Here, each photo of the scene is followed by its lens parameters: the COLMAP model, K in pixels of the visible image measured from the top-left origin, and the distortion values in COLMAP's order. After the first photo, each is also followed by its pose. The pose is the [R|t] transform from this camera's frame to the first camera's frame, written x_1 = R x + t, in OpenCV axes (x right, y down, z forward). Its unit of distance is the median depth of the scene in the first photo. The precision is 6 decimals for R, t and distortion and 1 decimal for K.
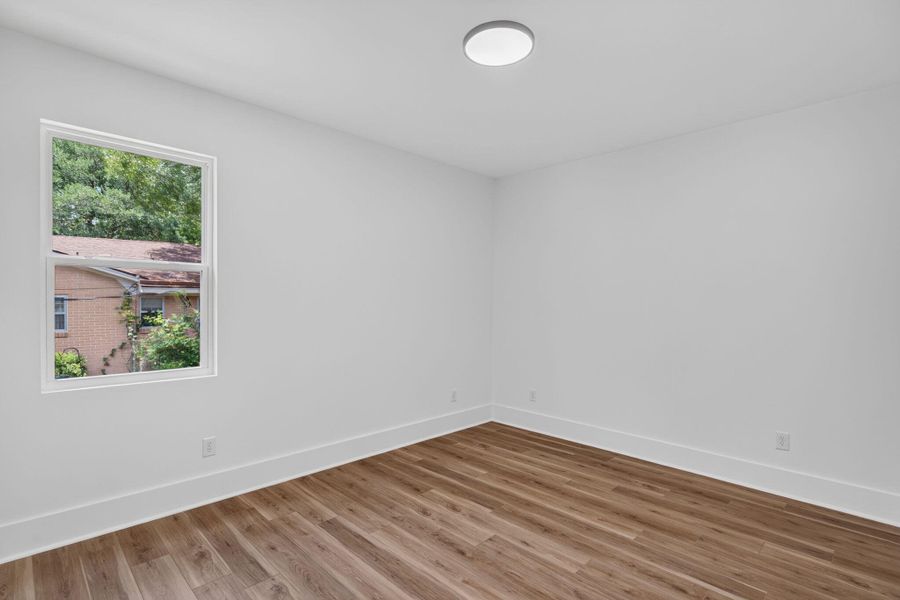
lens RADIAL K [[413.7, 0, 453.3], [0, 413.7, 298.0], [0, 0, 1]] dist [0.004183, 0.000654]
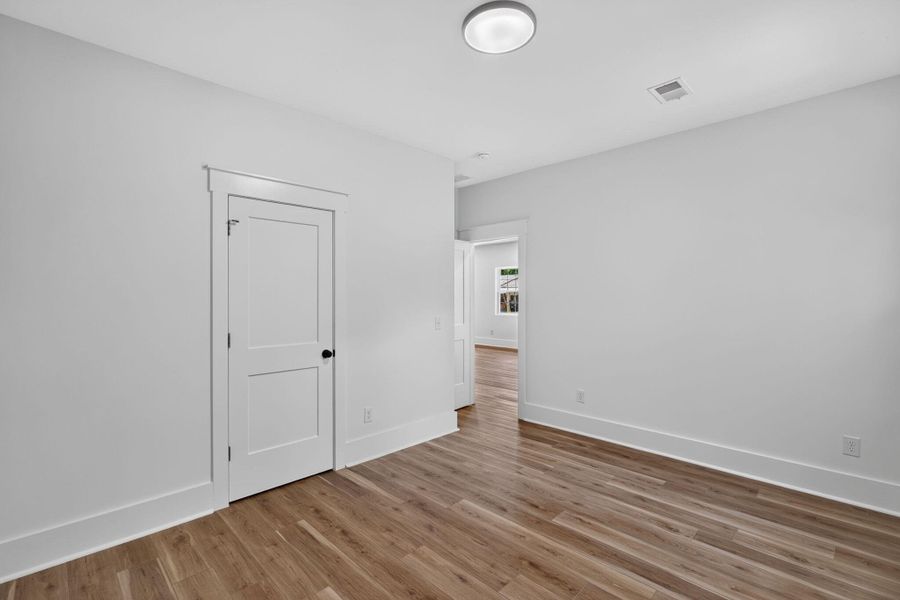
lens RADIAL K [[413.7, 0, 449.4], [0, 413.7, 299.5], [0, 0, 1]] dist [0.004183, 0.000654]
pose [[-0.999976, -0.006721, 0.001530, 0.085340], [-0.006702, 0.999905, 0.012005, 0.002013], [-0.001611, 0.011994, -0.999927, 0.776027]]
